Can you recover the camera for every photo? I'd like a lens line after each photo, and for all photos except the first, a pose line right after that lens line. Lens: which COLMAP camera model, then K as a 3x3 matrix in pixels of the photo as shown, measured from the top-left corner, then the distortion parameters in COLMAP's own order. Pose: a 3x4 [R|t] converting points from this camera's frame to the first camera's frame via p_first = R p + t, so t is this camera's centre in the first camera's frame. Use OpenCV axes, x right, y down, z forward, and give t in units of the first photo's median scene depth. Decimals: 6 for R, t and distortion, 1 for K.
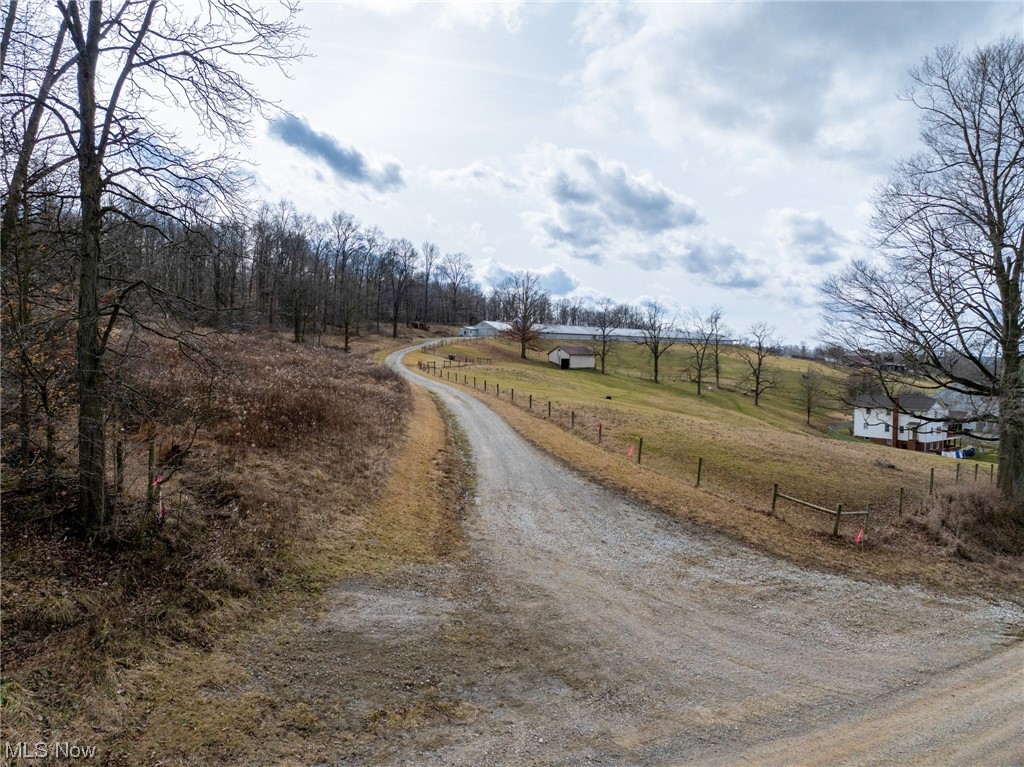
lens RADIAL K [[710.0, 0, 509.8], [0, 710.0, 381.8], [0, 0, 1]] dist [-0.034965, -0.015197]
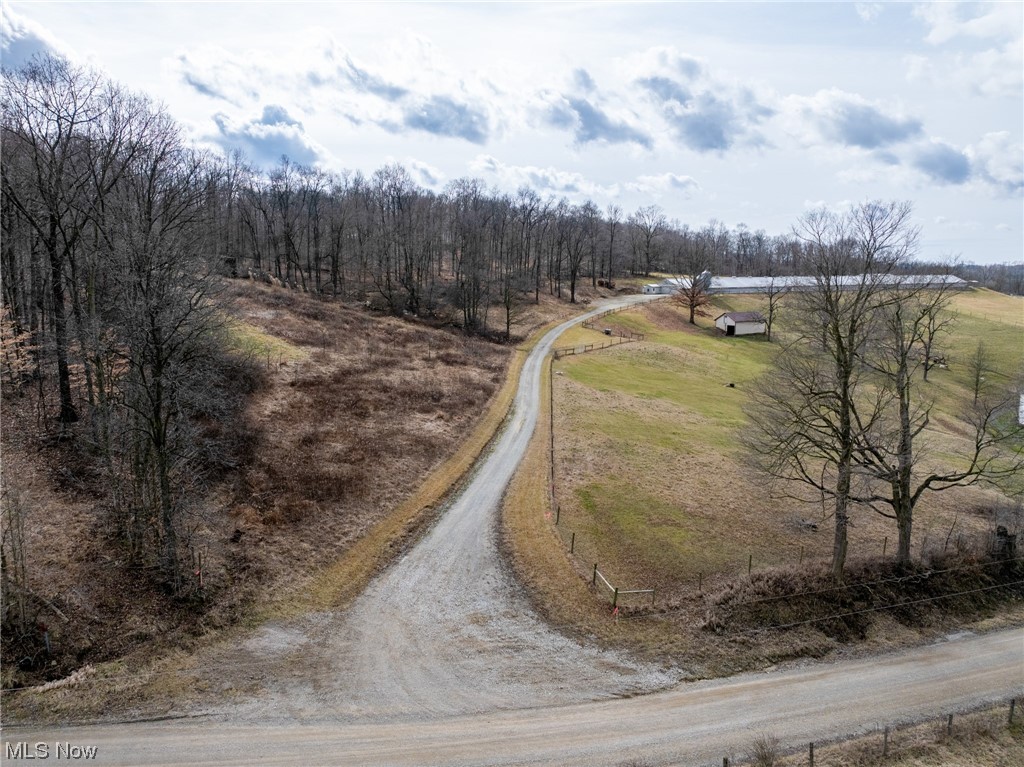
lens RADIAL K [[710.0, 0, 509.2], [0, 710.0, 383.6], [0, 0, 1]] dist [-0.034965, -0.015197]
pose [[0.945946, 0.028276, -0.323090, 0.107476], [0.008094, 0.993824, 0.110676, -0.064659], [0.324224, -0.107308, 0.939874, -0.071297]]
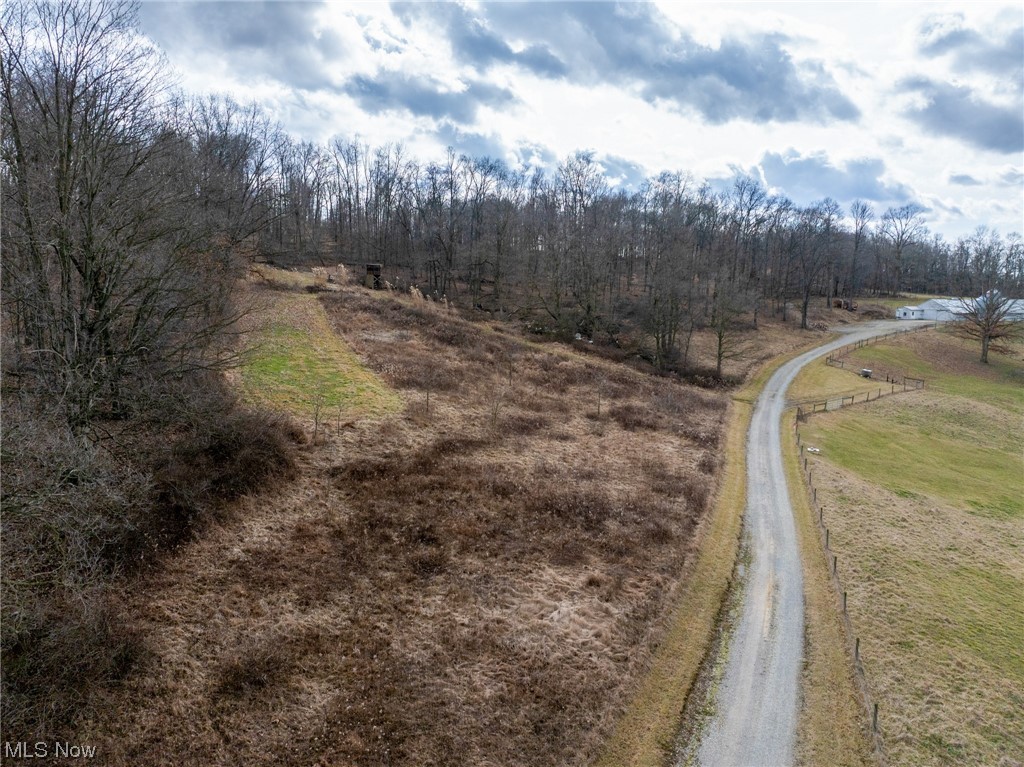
lens RADIAL K [[710.0, 0, 504.1], [0, 710.0, 391.0], [0, 0, 1]] dist [-0.034965, -0.015197]
pose [[0.822620, 0.067162, -0.564611, 0.019803], [-0.014555, 0.995161, 0.097170, -0.069340], [0.568406, -0.071716, 0.819617, 0.138211]]
